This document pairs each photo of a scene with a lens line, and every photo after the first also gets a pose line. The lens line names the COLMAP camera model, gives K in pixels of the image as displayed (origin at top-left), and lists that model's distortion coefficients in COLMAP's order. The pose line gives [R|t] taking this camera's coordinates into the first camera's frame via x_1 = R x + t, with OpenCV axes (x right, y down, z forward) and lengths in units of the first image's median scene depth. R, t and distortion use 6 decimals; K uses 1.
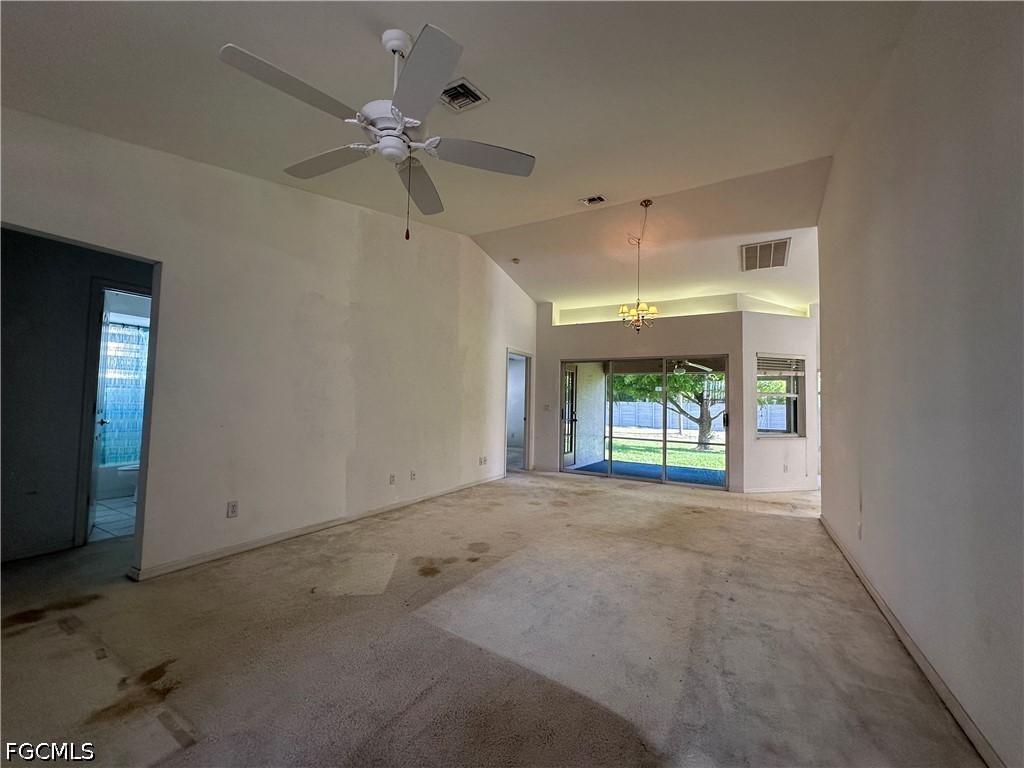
lens RADIAL K [[407.5, 0, 512.0], [0, 407.5, 384.0], [0, 0, 1]] dist [-0.002525, -0.000020]
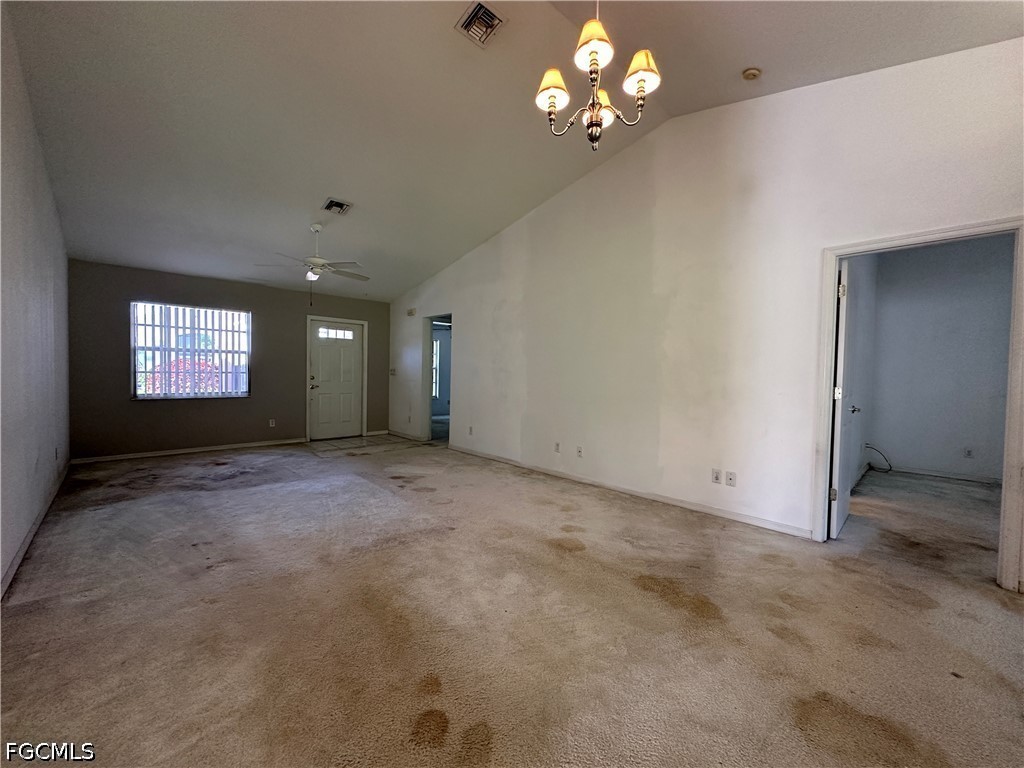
lens RADIAL K [[407.5, 0, 512.0], [0, 407.5, 384.0], [0, 0, 1]] dist [-0.002525, -0.000020]
pose [[-0.284623, 0.003084, -0.958635, 0.958066], [0.027113, 0.999621, -0.004834, 0.089061], [0.958256, -0.027368, -0.284599, 1.510904]]
